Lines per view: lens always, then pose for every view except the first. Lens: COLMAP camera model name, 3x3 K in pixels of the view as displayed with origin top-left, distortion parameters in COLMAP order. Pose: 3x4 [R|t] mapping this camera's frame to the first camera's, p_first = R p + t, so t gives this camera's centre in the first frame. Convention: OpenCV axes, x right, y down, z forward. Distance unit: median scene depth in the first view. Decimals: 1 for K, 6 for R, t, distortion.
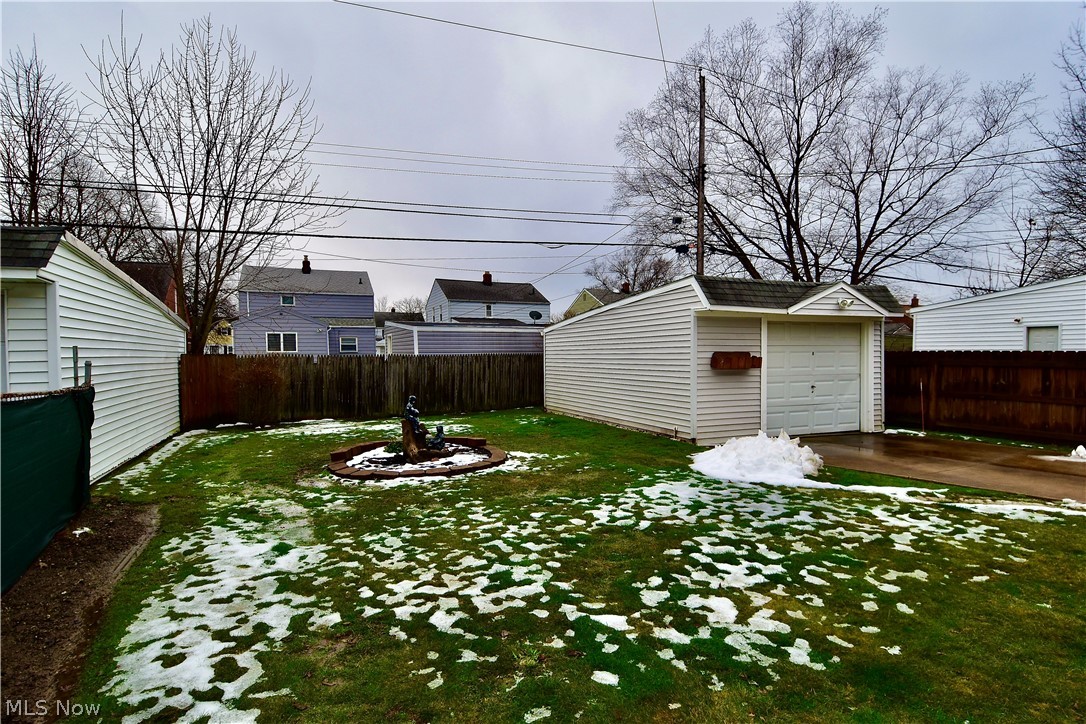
lens RADIAL K [[568.7, 0, 564.3], [0, 568.7, 368.8], [0, 0, 1]] dist [0.035142, -0.038132]
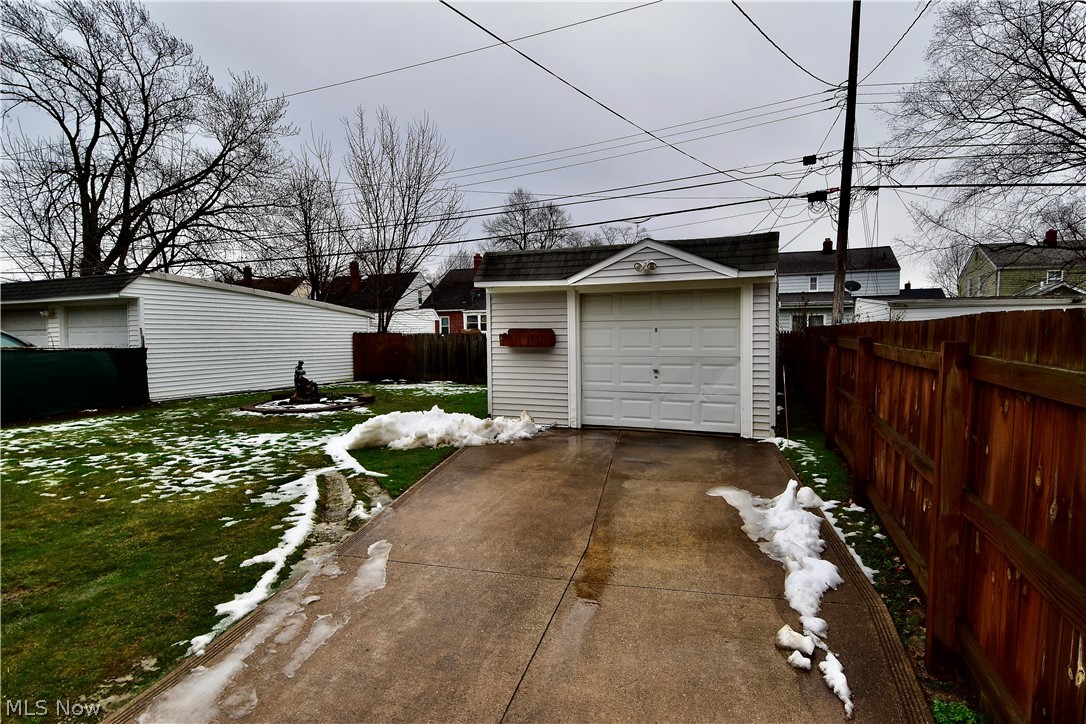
lens RADIAL K [[568.7, 0, 564.3], [0, 568.7, 368.8], [0, 0, 1]] dist [0.035142, -0.038132]
pose [[0.692901, 0.043940, -0.719692, 0.902276], [-0.017221, 0.998865, 0.044405, -0.005213], [0.720827, -0.018375, 0.692872, 0.337657]]
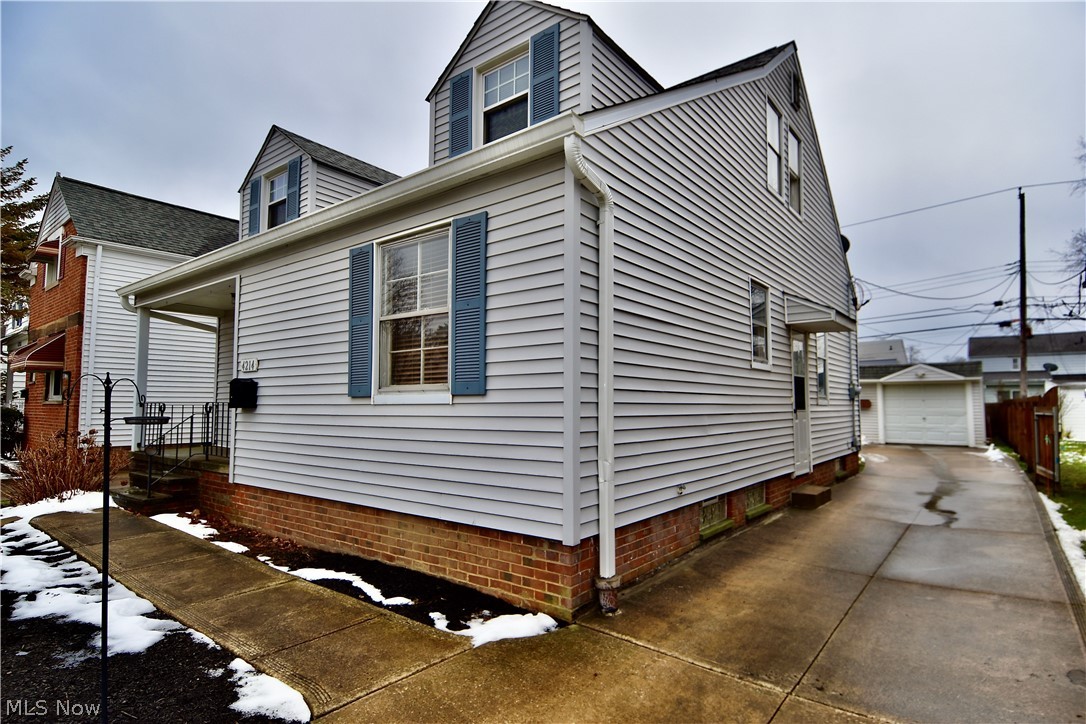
lens RADIAL K [[568.7, 0, 564.3], [0, 568.7, 368.8], [0, 0, 1]] dist [0.035142, -0.038132]
pose [[0.471091, -0.054267, -0.880414, 1.501367], [-0.026668, 0.996773, -0.075708, 0.042349], [0.881682, 0.059144, 0.468124, -0.903901]]
